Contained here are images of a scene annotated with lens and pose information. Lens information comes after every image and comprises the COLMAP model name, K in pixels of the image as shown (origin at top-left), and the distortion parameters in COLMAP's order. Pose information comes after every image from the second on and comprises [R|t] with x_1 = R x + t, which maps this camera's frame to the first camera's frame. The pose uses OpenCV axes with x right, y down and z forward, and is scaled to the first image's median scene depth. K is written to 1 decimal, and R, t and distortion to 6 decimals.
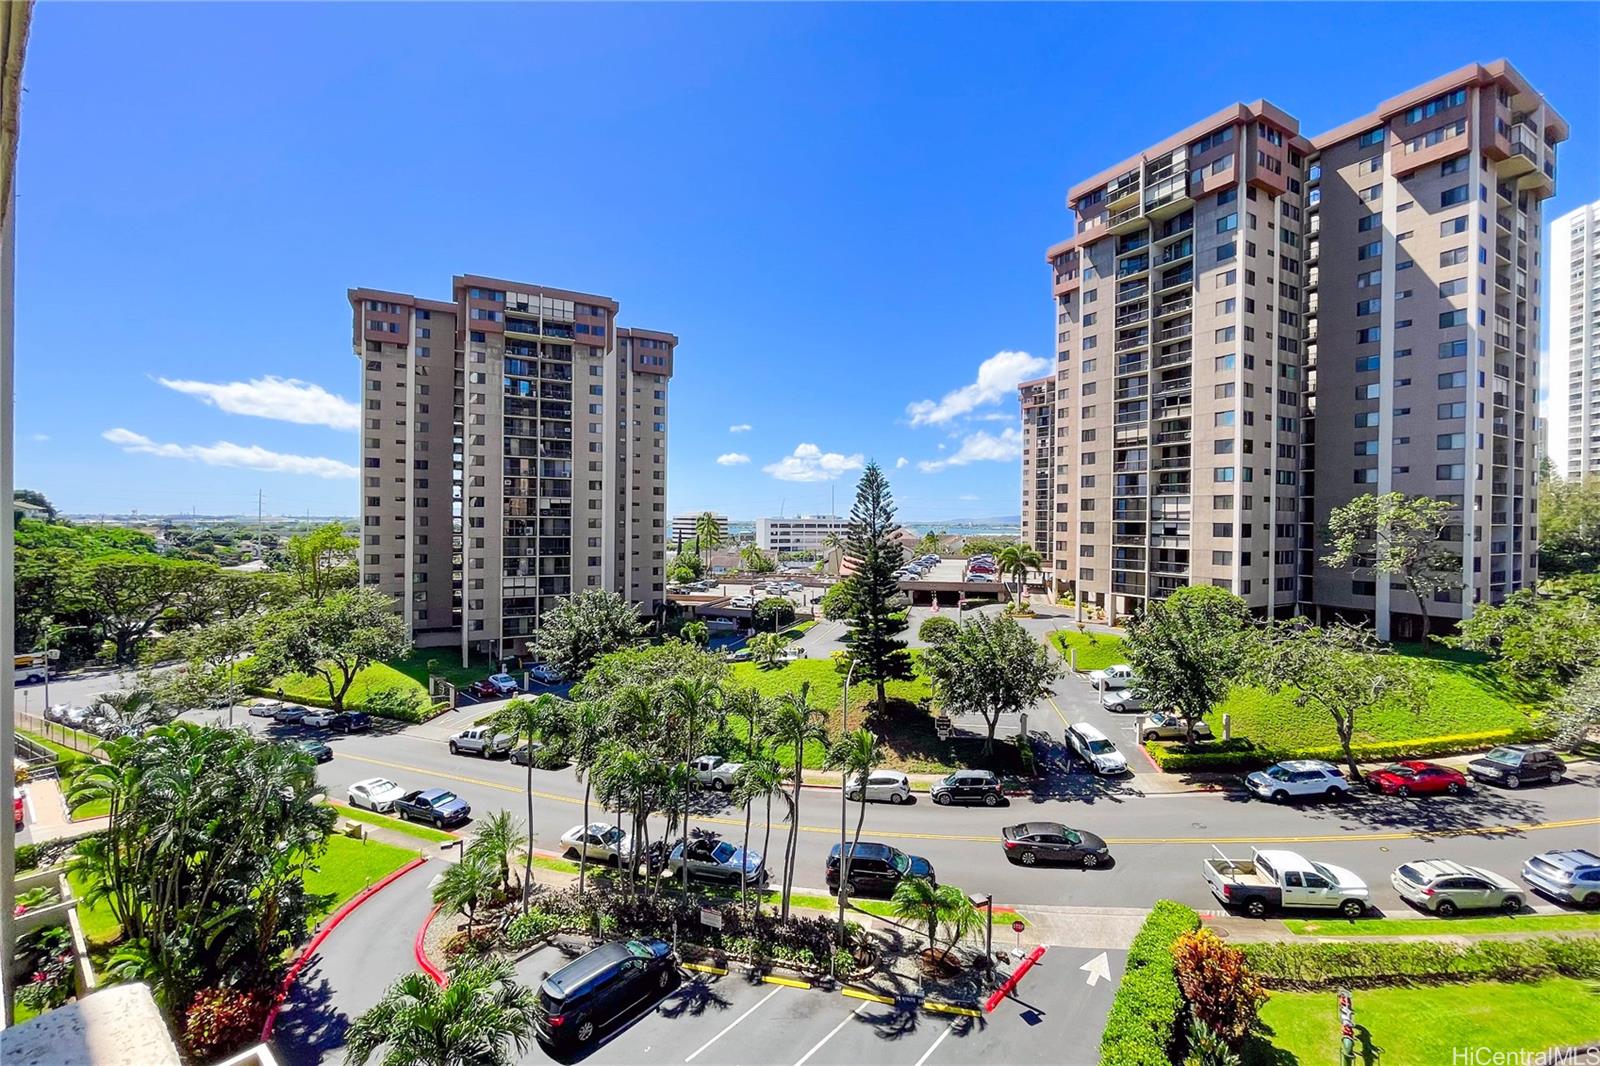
lens RADIAL K [[648.4, 0, 799.8], [0, 648.4, 517.9], [0, 0, 1]] dist [0.000512, 0.000439]
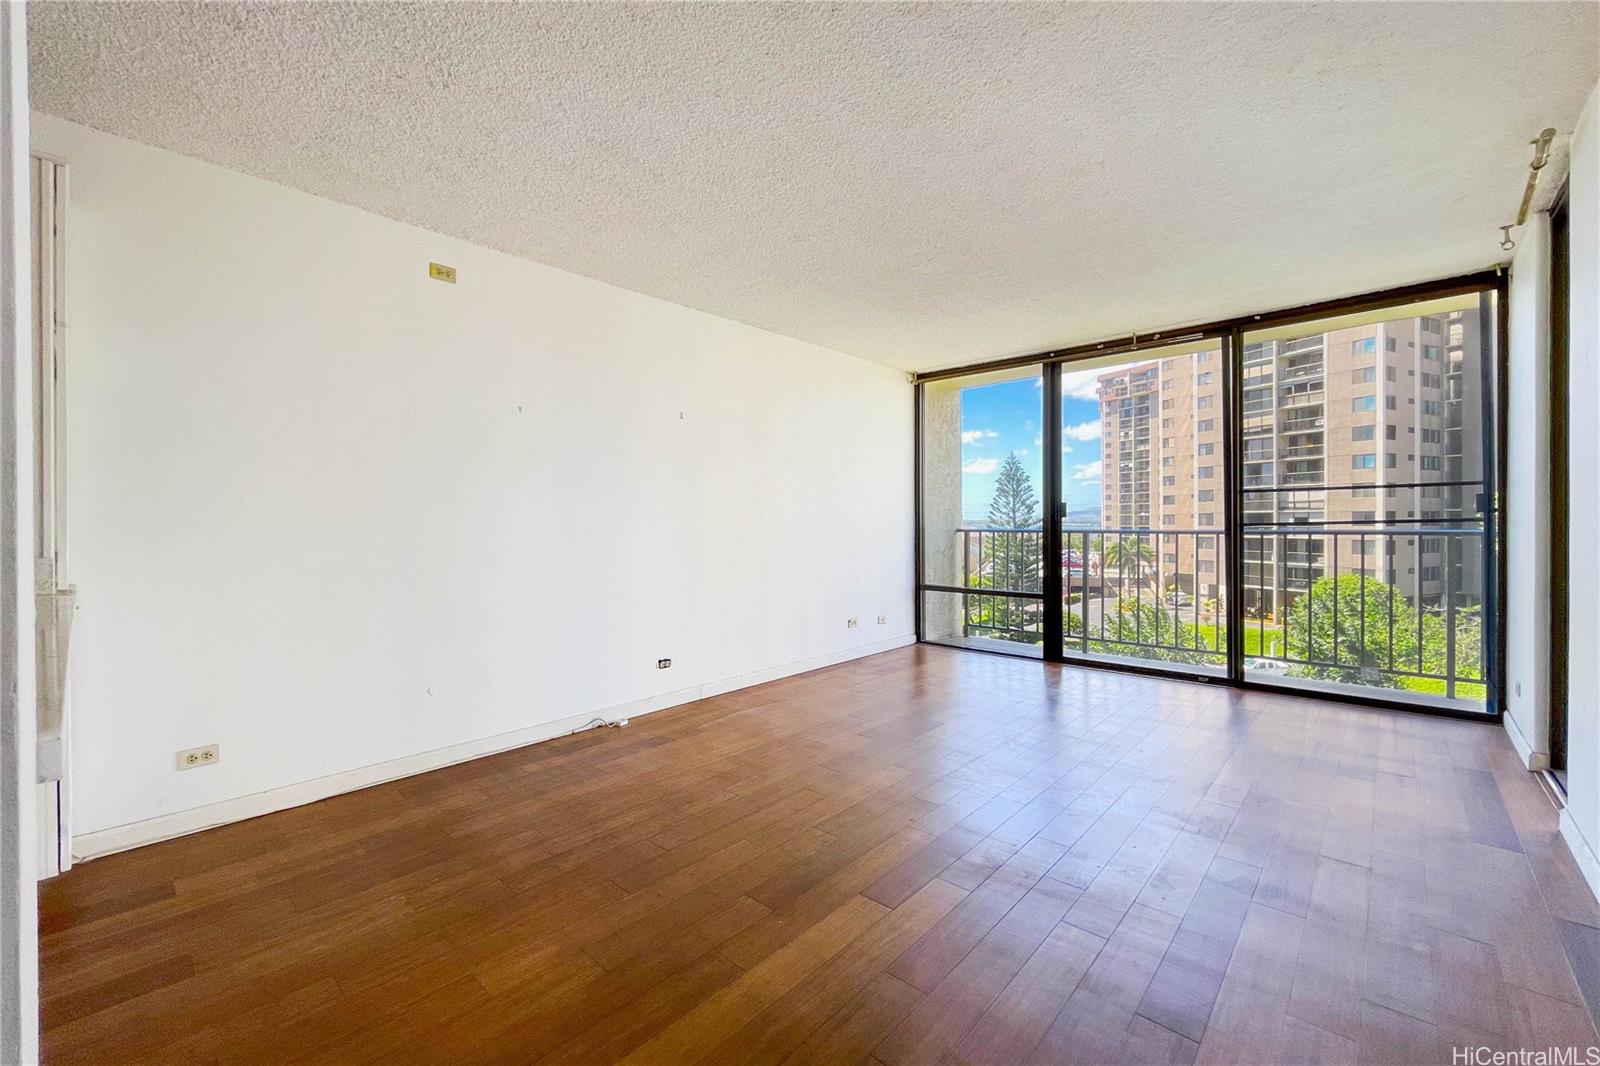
lens RADIAL K [[648.4, 0, 799.6], [0, 648.4, 523.0], [0, 0, 1]] dist [0.000512, 0.000439]
pose [[0.996885, -0.017327, -0.076939, -0.109805], [0.017837, 0.999823, 0.005951, 0.004301], [0.076822, -0.007305, 0.997018, -0.035320]]
